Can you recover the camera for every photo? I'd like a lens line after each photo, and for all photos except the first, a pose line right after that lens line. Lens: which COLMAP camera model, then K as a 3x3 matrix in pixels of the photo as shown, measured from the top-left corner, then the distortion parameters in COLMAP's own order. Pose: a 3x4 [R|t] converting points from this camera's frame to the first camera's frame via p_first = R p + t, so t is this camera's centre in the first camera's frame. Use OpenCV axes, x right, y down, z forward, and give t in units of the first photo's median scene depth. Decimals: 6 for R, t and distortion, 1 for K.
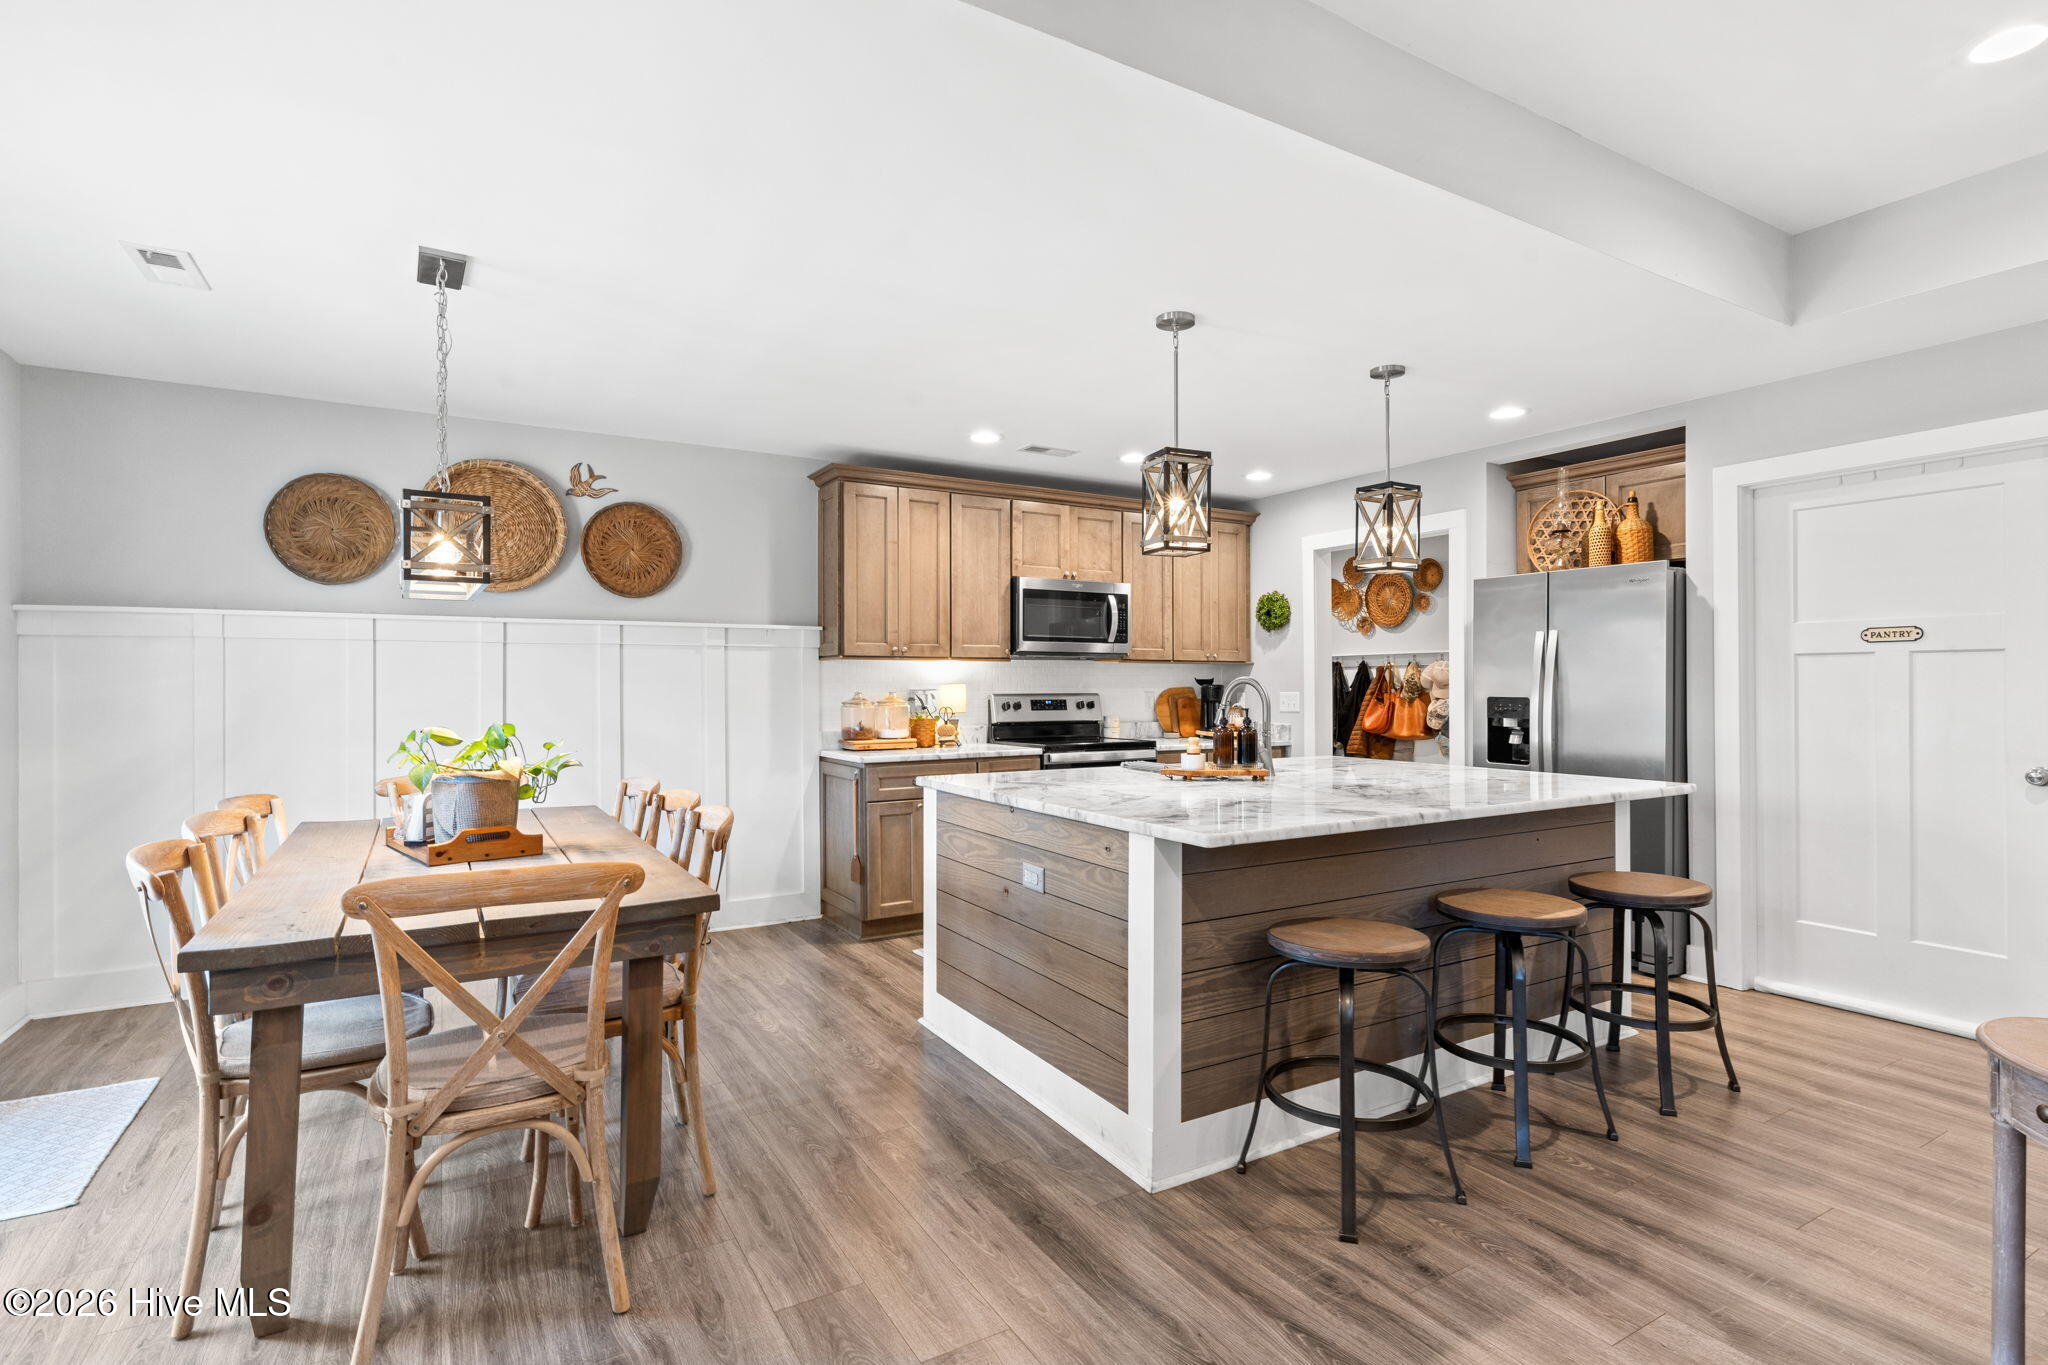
lens RADIAL K [[987.5, 0, 1024.0], [0, 987.5, 682.5], [0, 0, 1]] dist [0.001199, 0.000559]
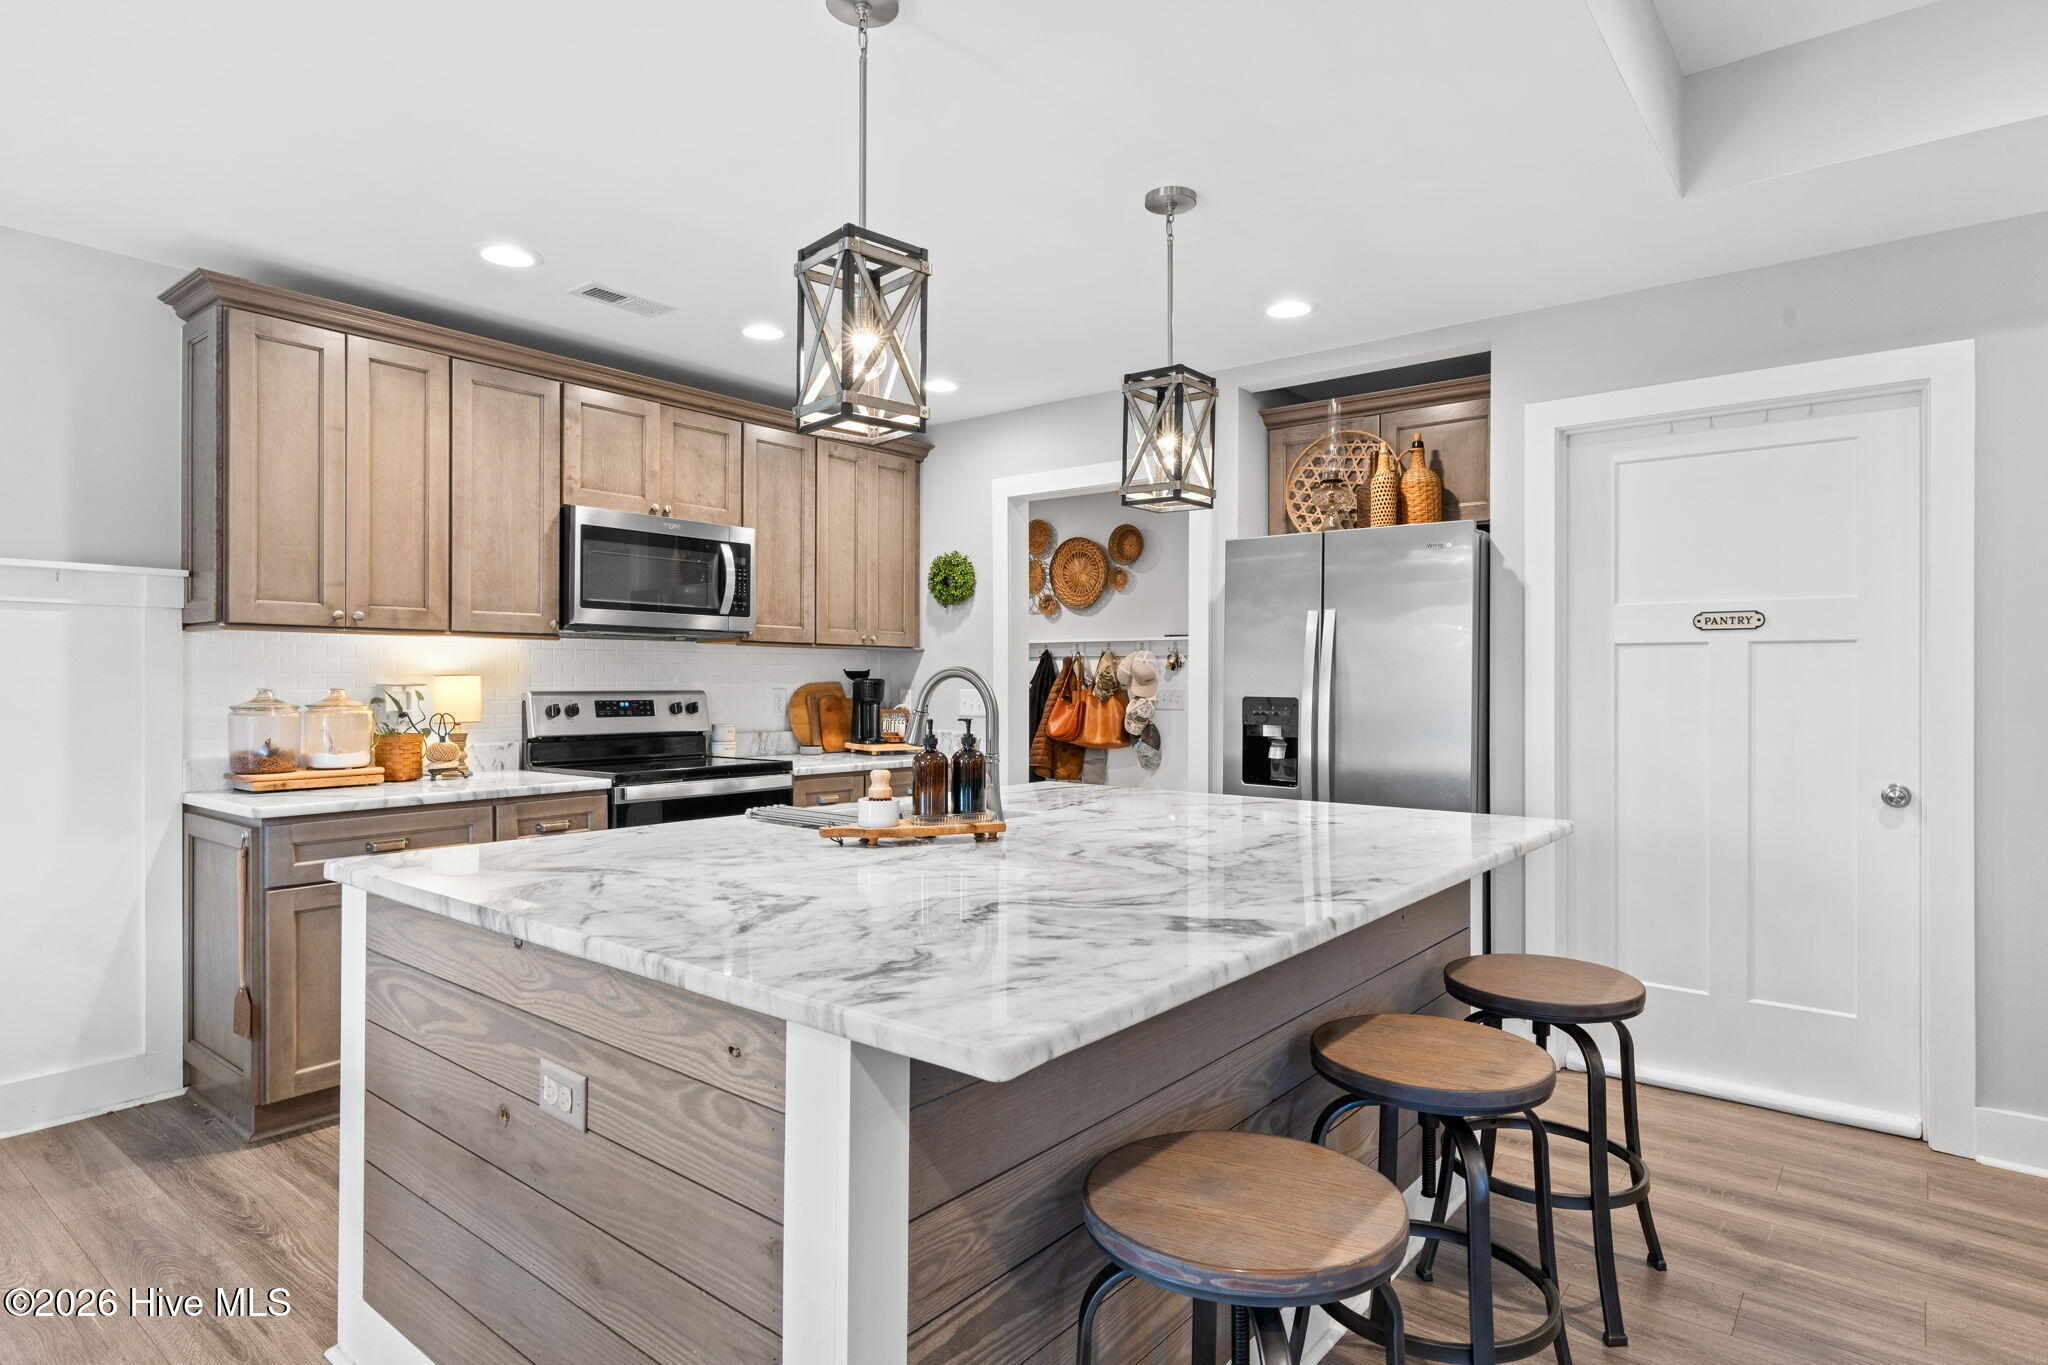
lens RADIAL K [[1112.5, 0, 1027.4], [0, 1112.5, 676.7], [0, 0, 1]] dist [0.004046, 0.000796]
pose [[0.935477, 0.005897, 0.353338, 0.015775], [-0.005937, 0.999982, -0.000969, 0.000987], [-0.353337, -0.001191, 0.935495, 0.249394]]
